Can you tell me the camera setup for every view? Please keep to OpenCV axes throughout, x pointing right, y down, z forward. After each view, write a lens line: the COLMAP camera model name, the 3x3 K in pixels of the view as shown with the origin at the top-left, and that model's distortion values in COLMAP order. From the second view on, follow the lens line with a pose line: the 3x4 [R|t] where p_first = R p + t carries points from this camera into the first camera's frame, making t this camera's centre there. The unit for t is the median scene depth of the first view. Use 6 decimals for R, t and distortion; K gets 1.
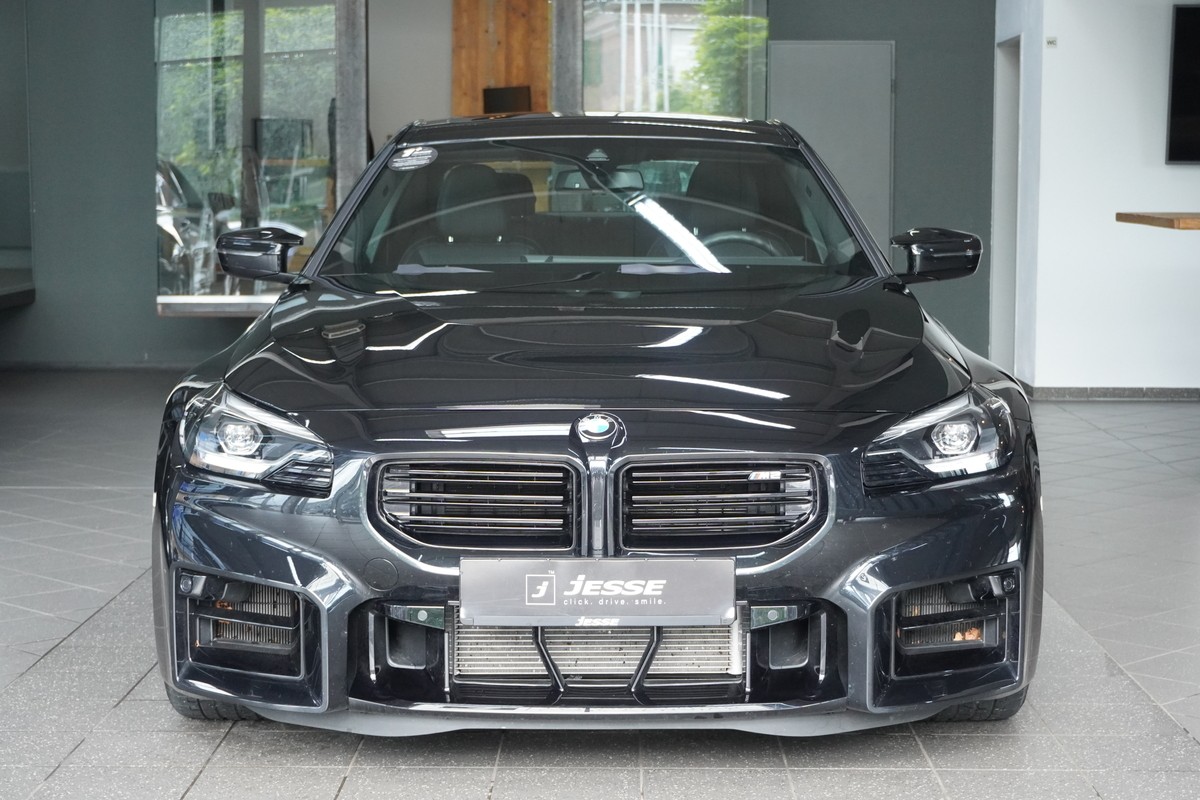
lens RADIAL K [[2296.4, 0, 600.0], [0, 2296.4, 400.0], [0, 0, 1]] dist [-0.024051, -0.038581]
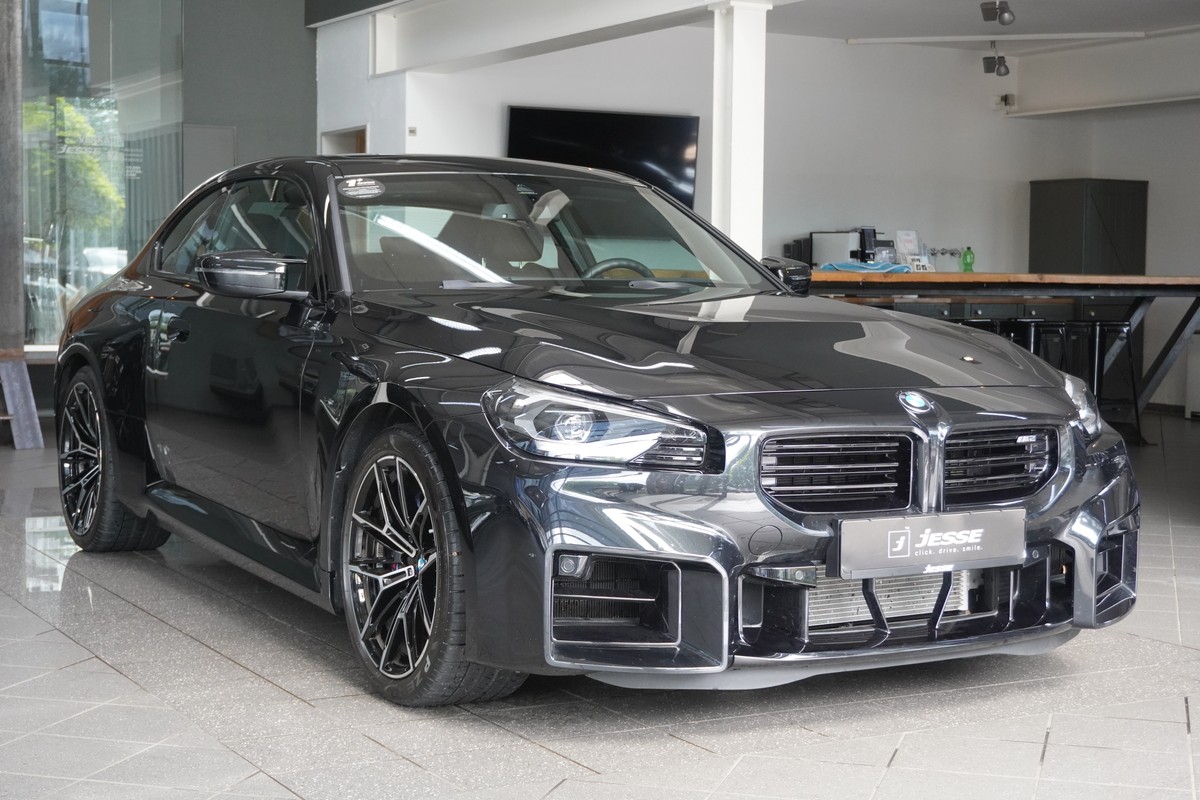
lens RADIAL K [[1914.0, 0, 600.0], [0, 1914.0, 400.0], [0, 0, 1]] dist [-0.016273, -0.054415]
pose [[0.865584, -0.022578, 0.500255, -0.638807], [0.037333, 0.999113, -0.019504, 0.023888], [-0.499371, 0.035558, 0.865659, 0.243717]]
